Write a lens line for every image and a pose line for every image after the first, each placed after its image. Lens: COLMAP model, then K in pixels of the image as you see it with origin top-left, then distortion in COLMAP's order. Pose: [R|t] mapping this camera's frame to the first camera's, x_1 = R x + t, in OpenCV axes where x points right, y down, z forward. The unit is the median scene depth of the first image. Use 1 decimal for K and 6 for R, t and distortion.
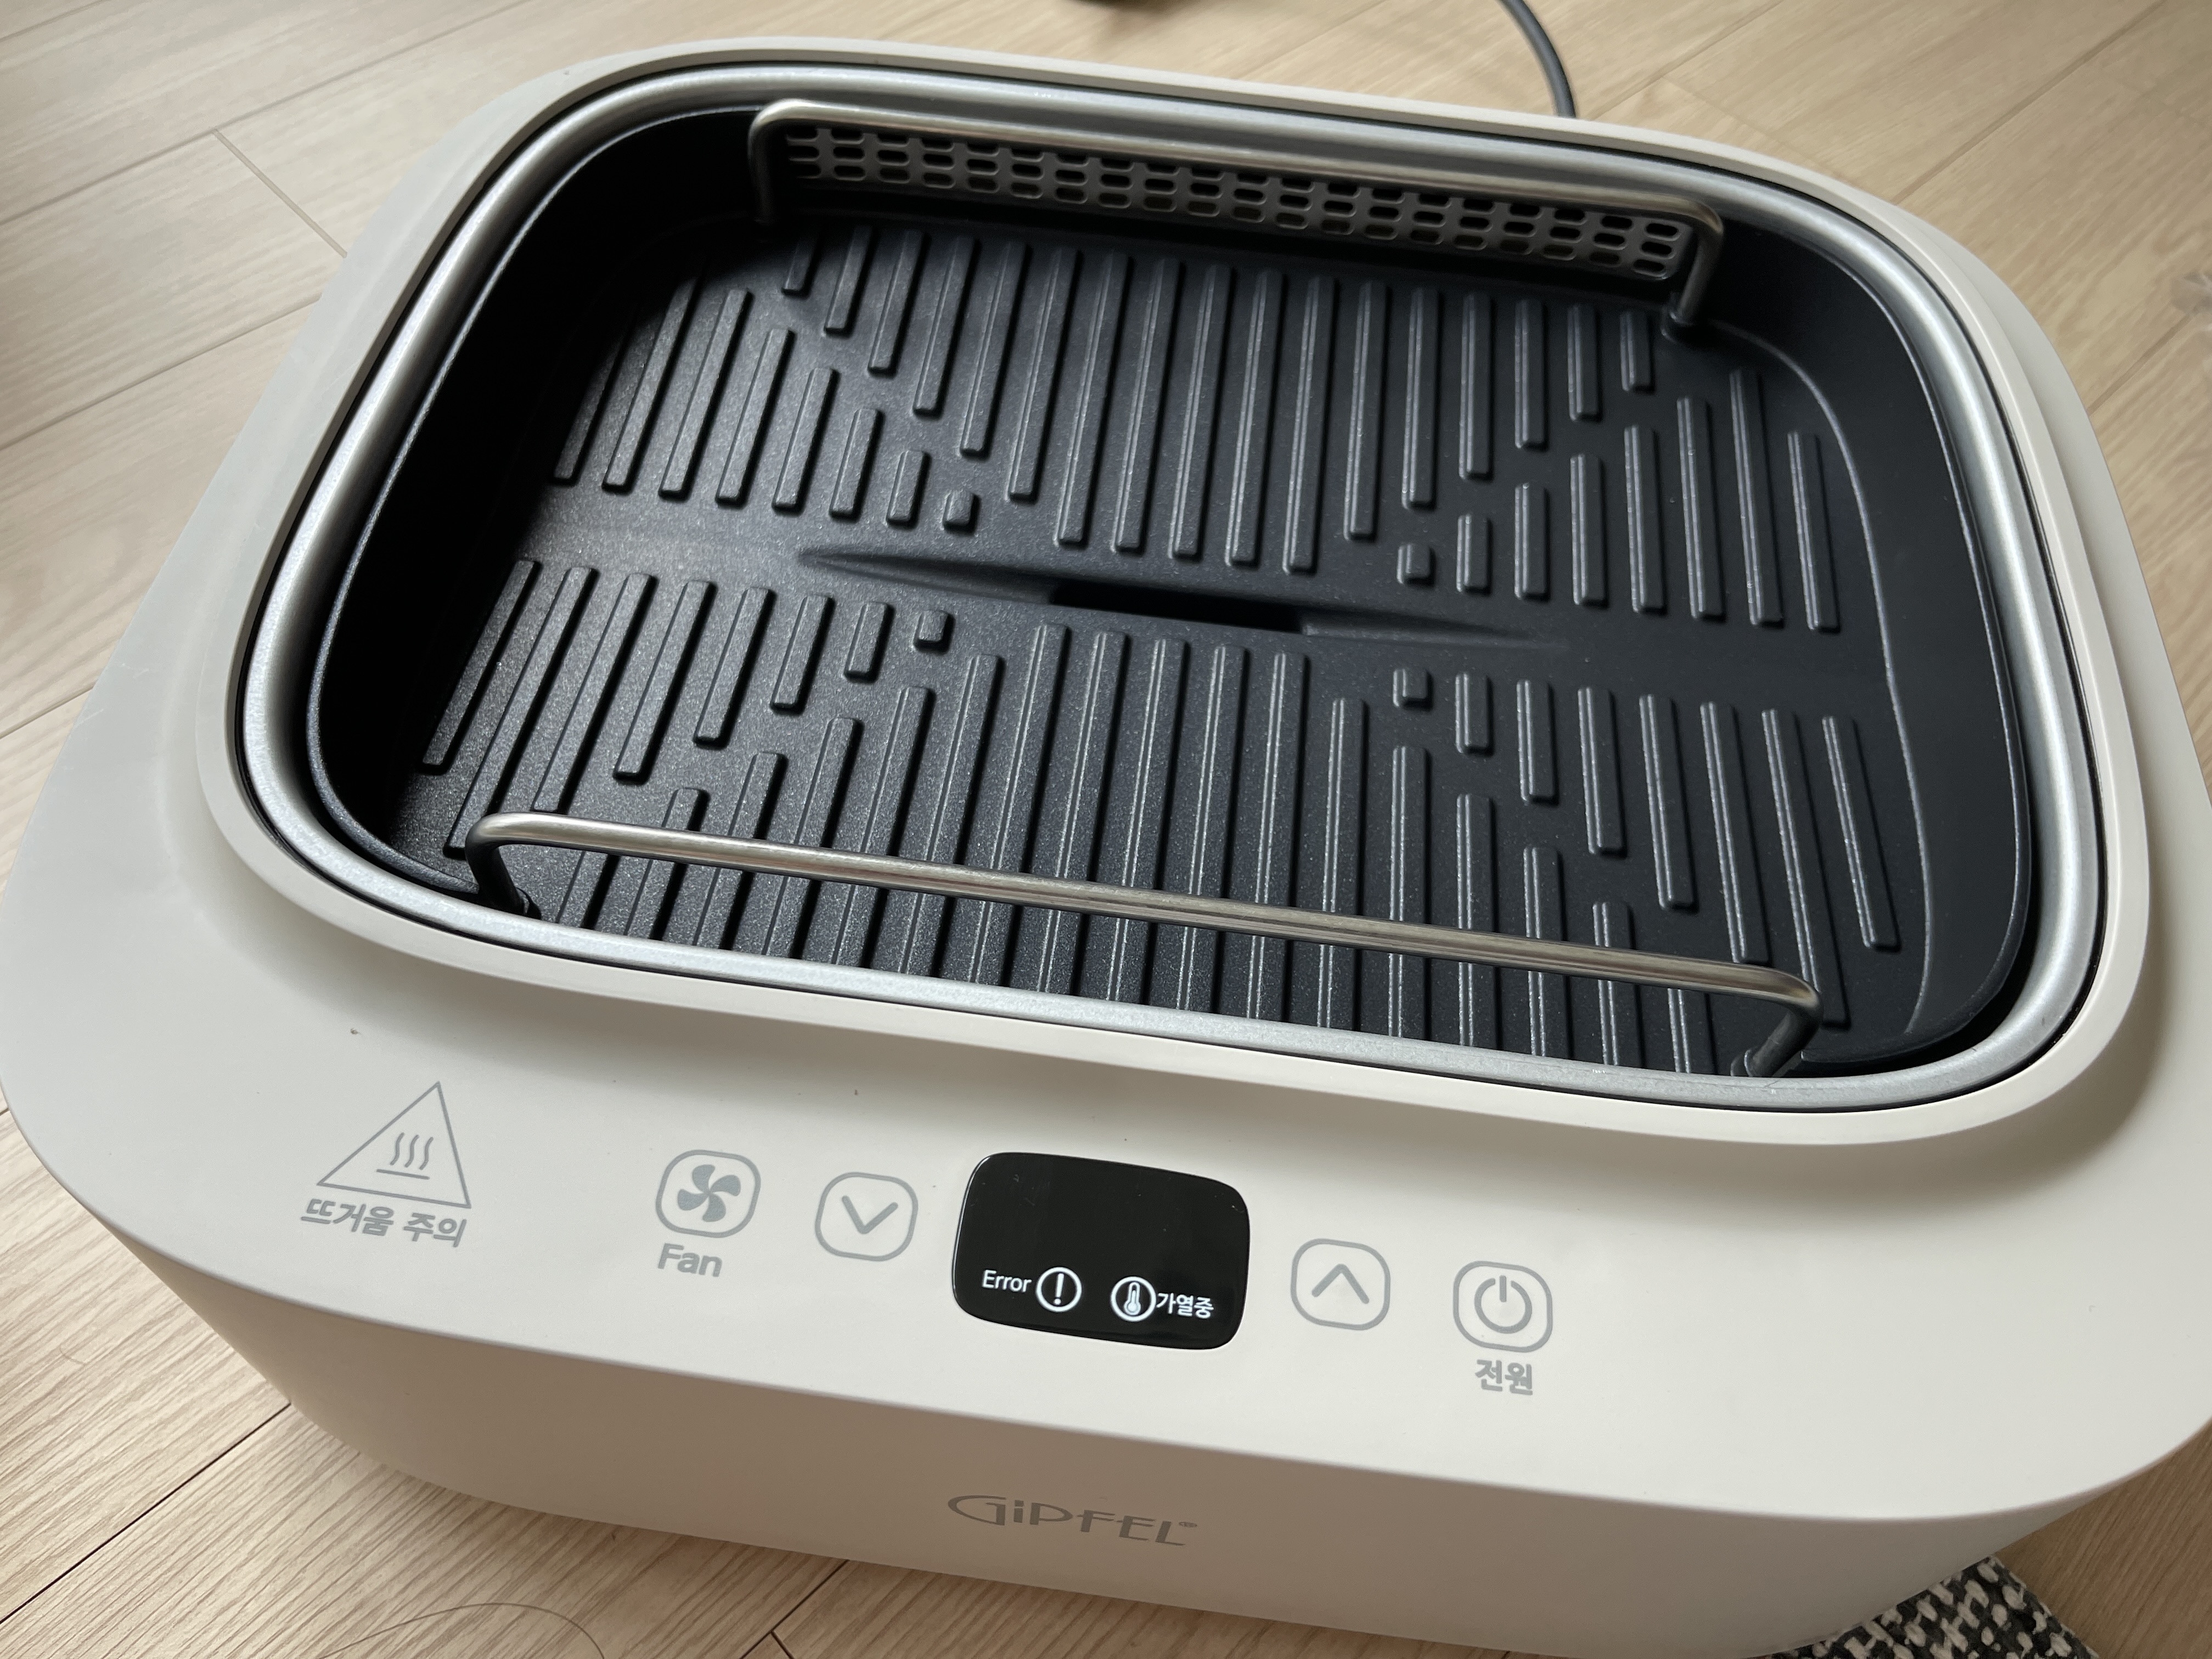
lens RADIAL K [[1653.3, 0, 1108.7], [0, 1653.3, 828.8], [0, 0, 1]] dist [0.038898, -0.077069]
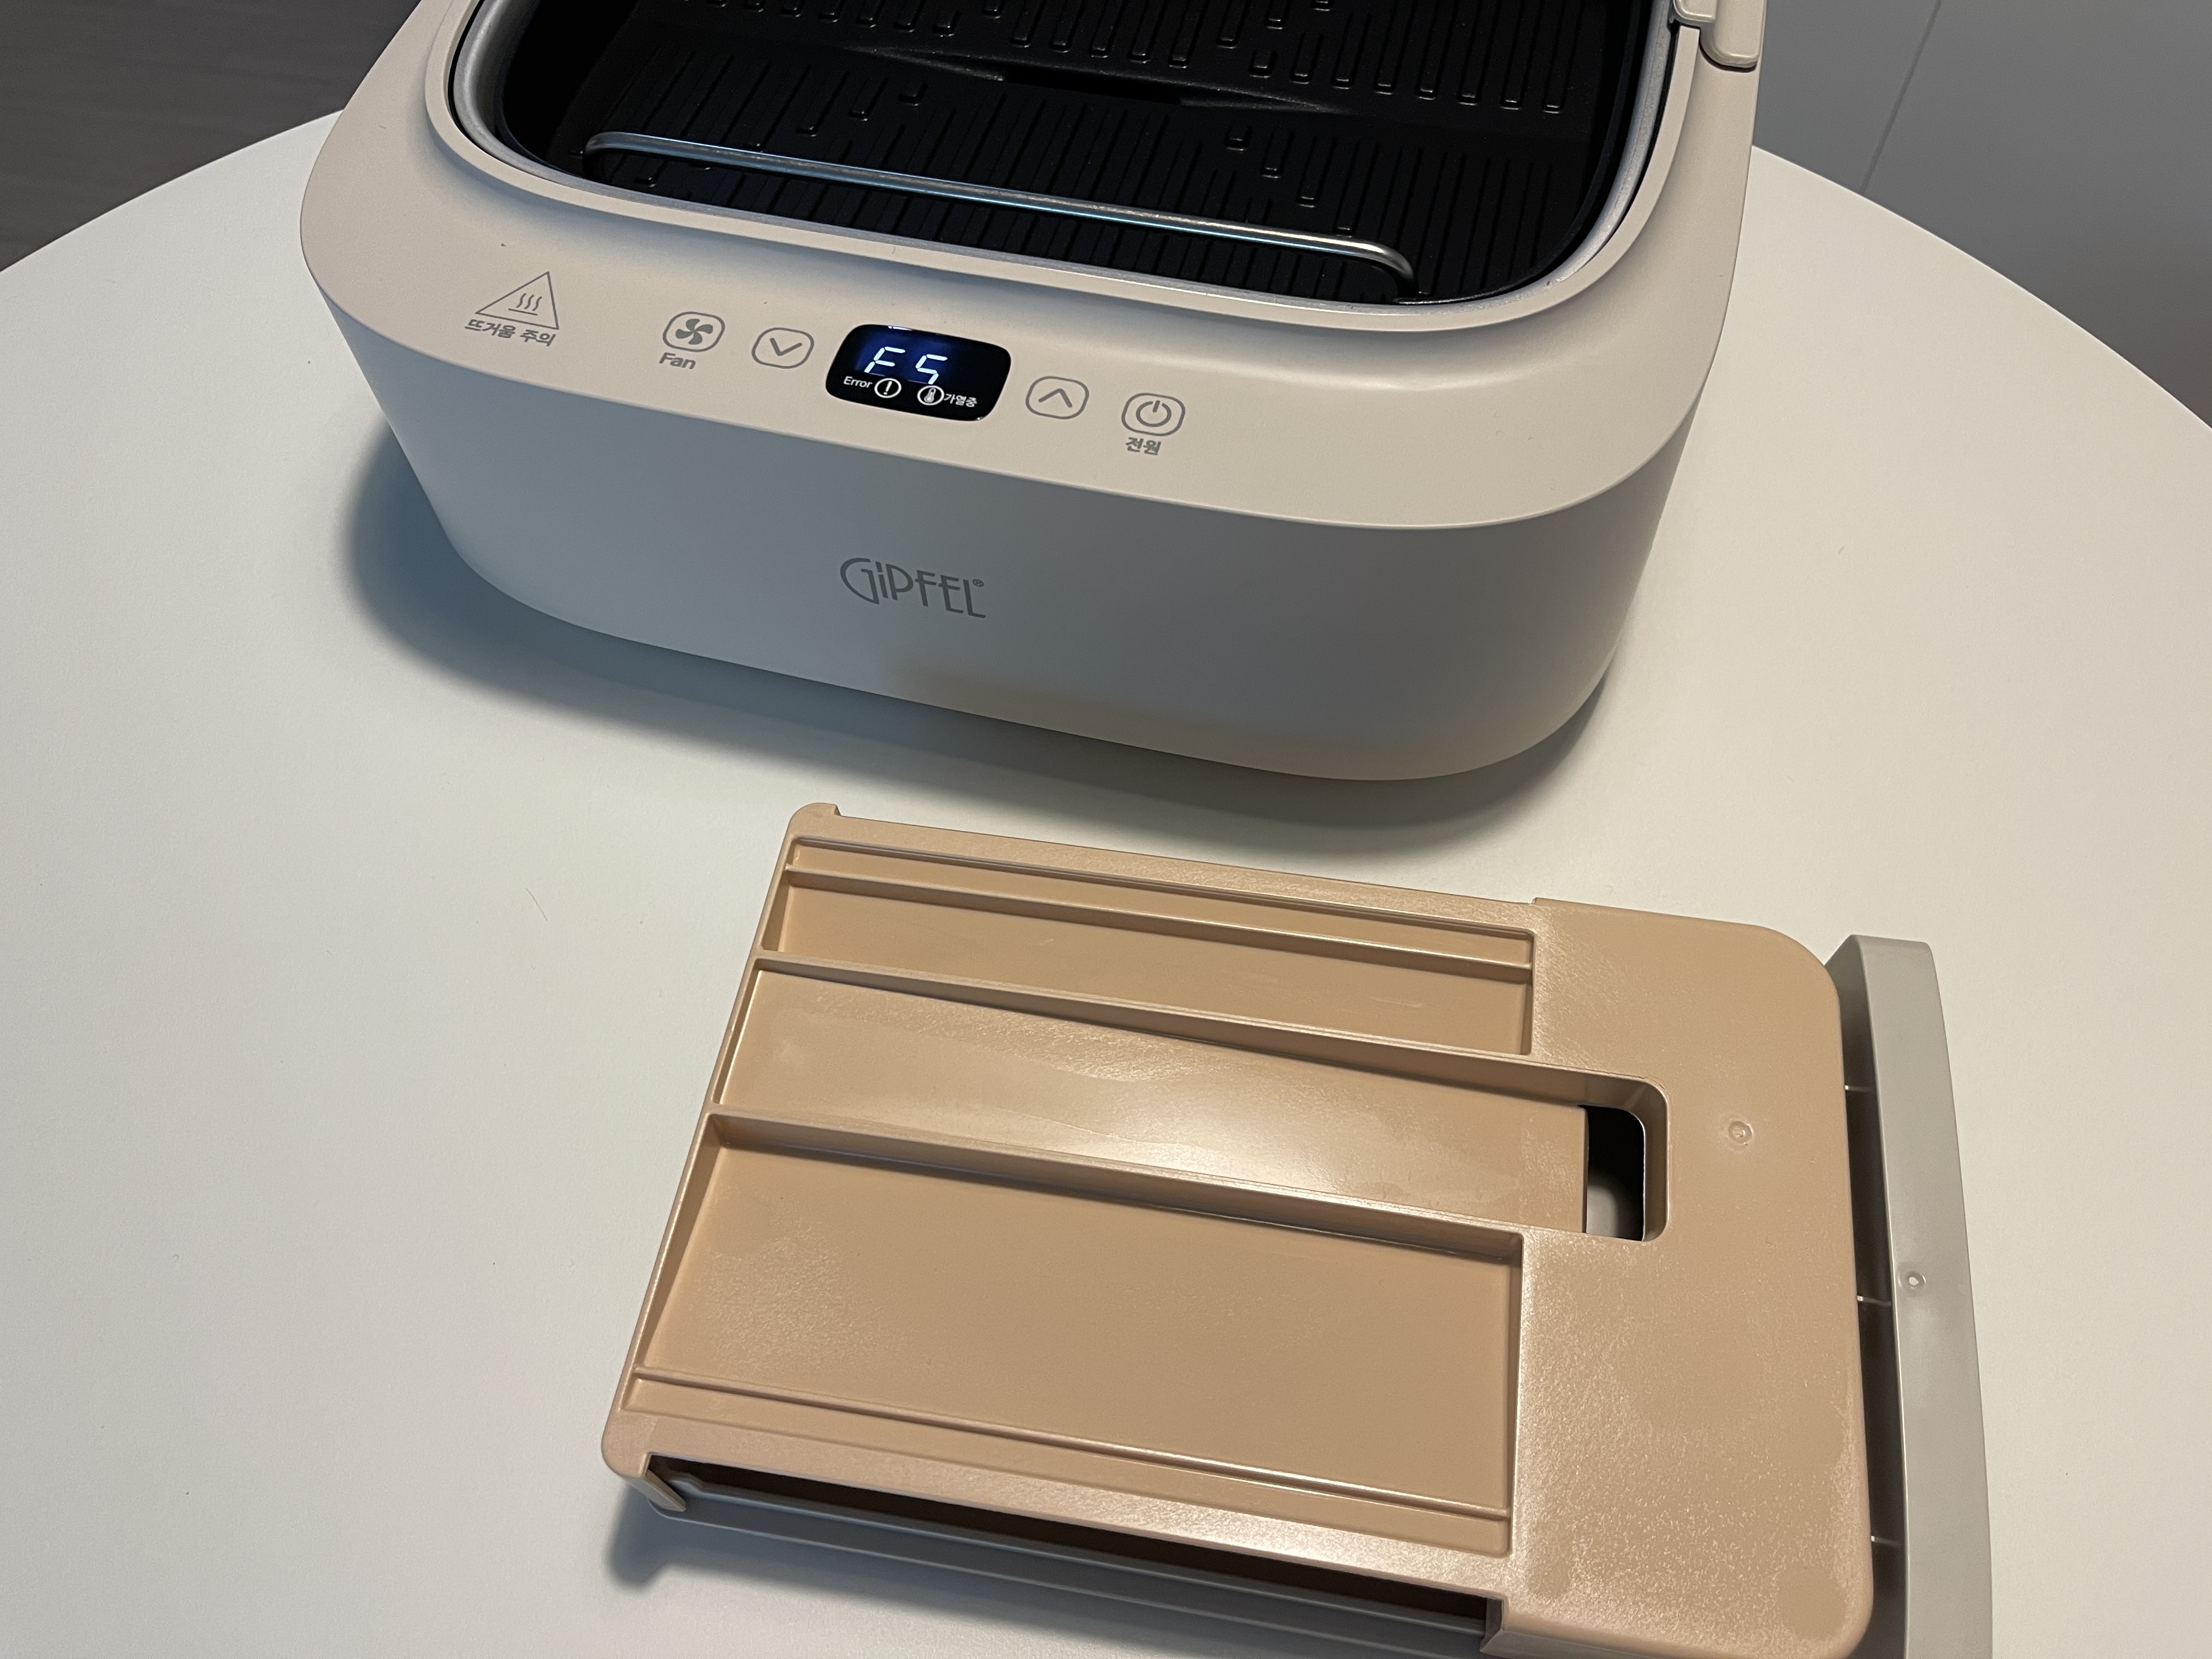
lens RADIAL K [[1653.3, 0, 1144.1], [0, 1653.3, 895.1], [0, 0, 1]] dist [0.038898, -0.077069]
pose [[0.987910, 0.081179, -0.132077, 0.427546], [-0.069972, 0.993714, 0.087389, 0.545805], [0.138341, -0.077091, 0.987380, -0.572321]]
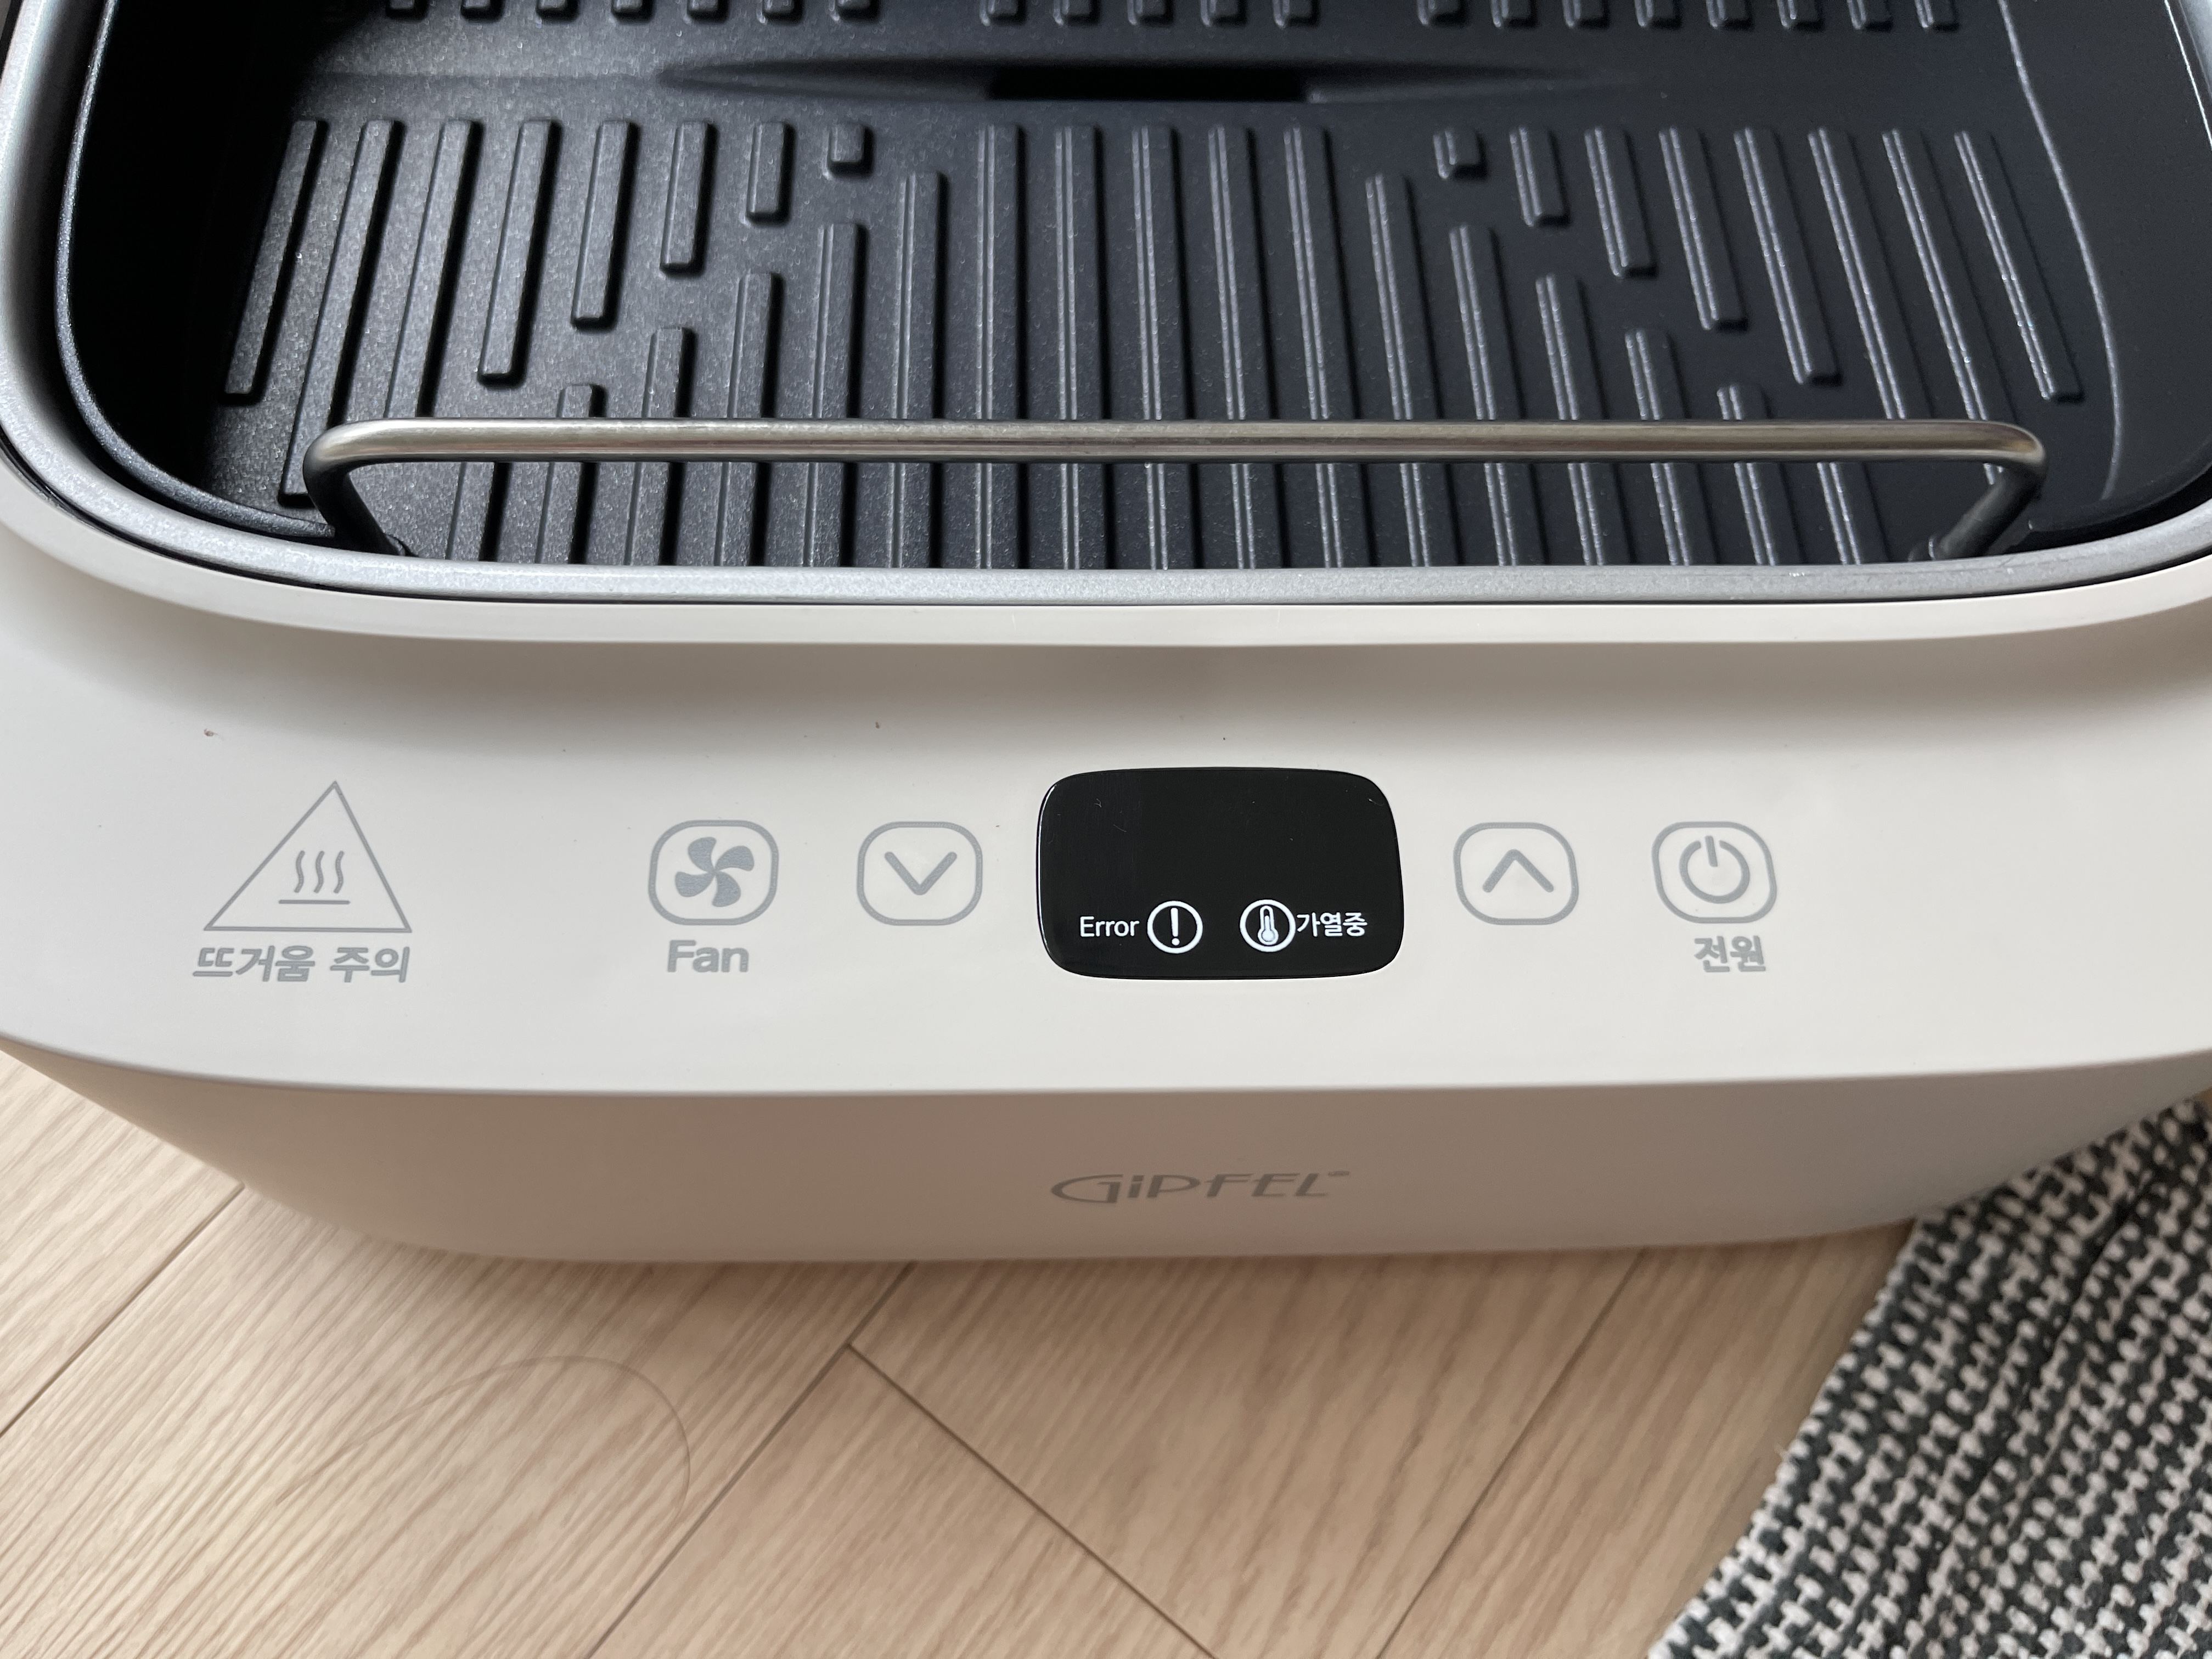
lens RADIAL K [[1653.3, 0, 1095.4], [0, 1653.3, 818.4], [0, 0, 1]] dist [0.038898, -0.077069]
pose [[0.989871, -0.135303, 0.043003, -0.083804], [0.124110, 0.971764, 0.200680, 0.054280], [-0.068942, -0.193310, 0.978713, 0.203507]]
